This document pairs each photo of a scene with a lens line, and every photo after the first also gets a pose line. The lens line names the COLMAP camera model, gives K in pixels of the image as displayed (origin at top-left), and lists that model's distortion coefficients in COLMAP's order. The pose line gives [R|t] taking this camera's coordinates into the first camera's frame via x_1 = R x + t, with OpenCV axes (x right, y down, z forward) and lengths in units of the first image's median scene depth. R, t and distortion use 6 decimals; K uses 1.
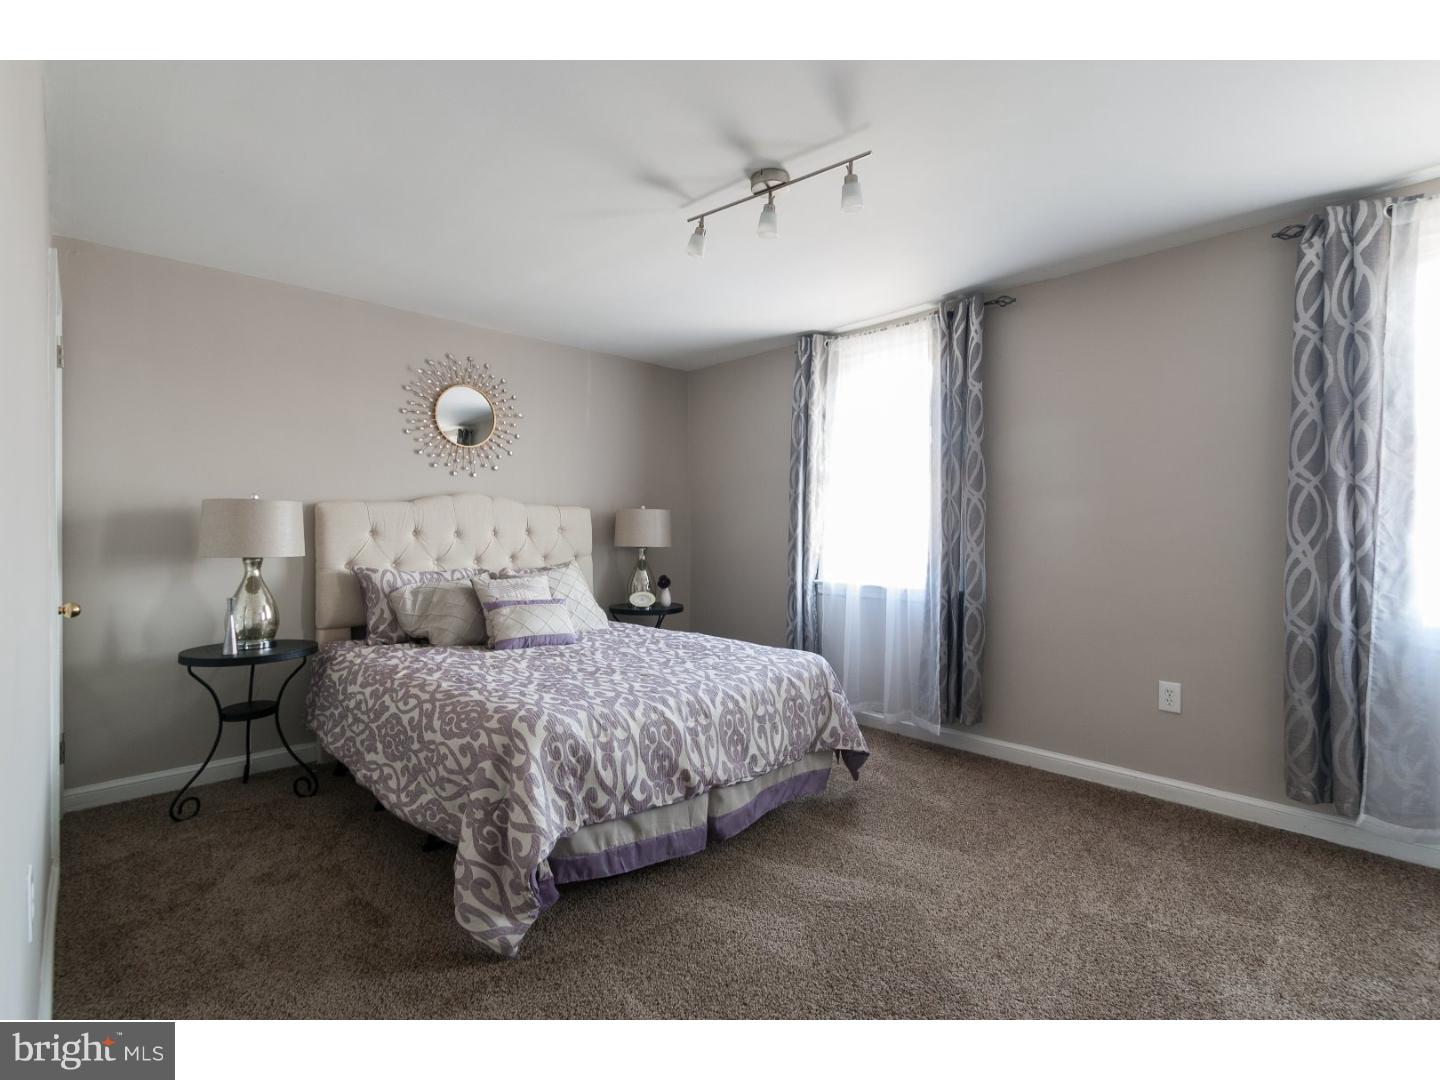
lens RADIAL K [[677.5, 0, 720.2], [0, 677.5, 554.9], [0, 0, 1]] dist [0.003030, 0.000124]
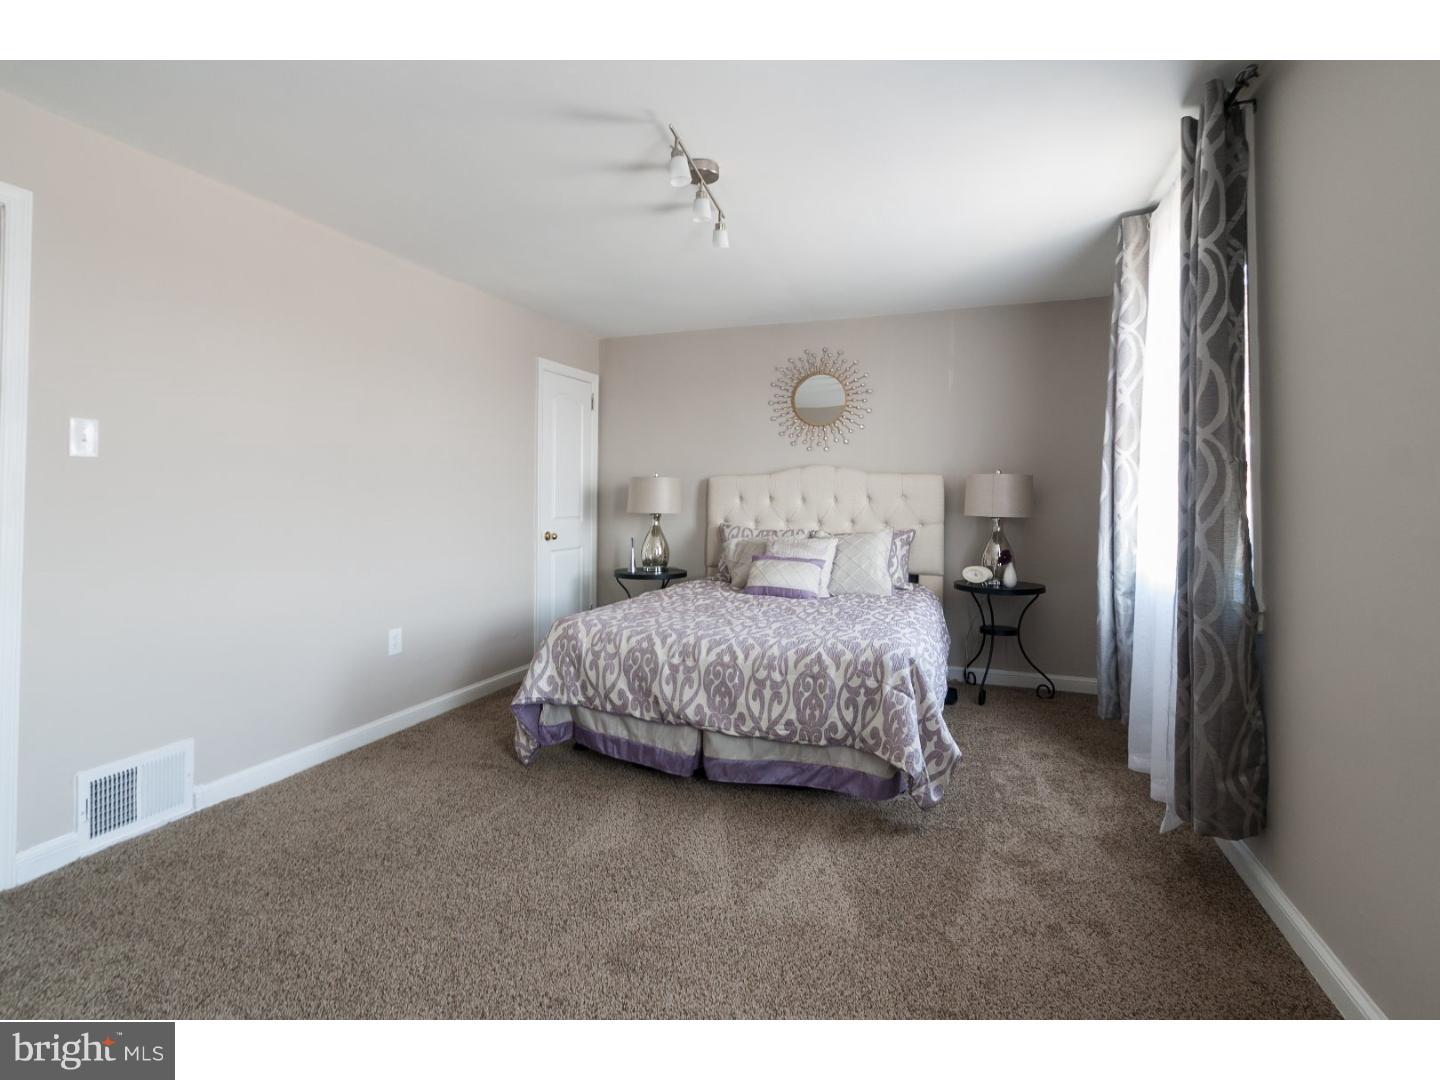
lens RADIAL K [[694.3, 0, 714.4], [0, 694.3, 513.3], [0, 0, 1]] dist [0.001427, -0.000603]
pose [[0.442006, 0.020644, -0.896775, 0.963931], [-0.038911, 0.999235, 0.003825, -0.009346], [0.896168, 0.033203, 0.442471, 0.485999]]
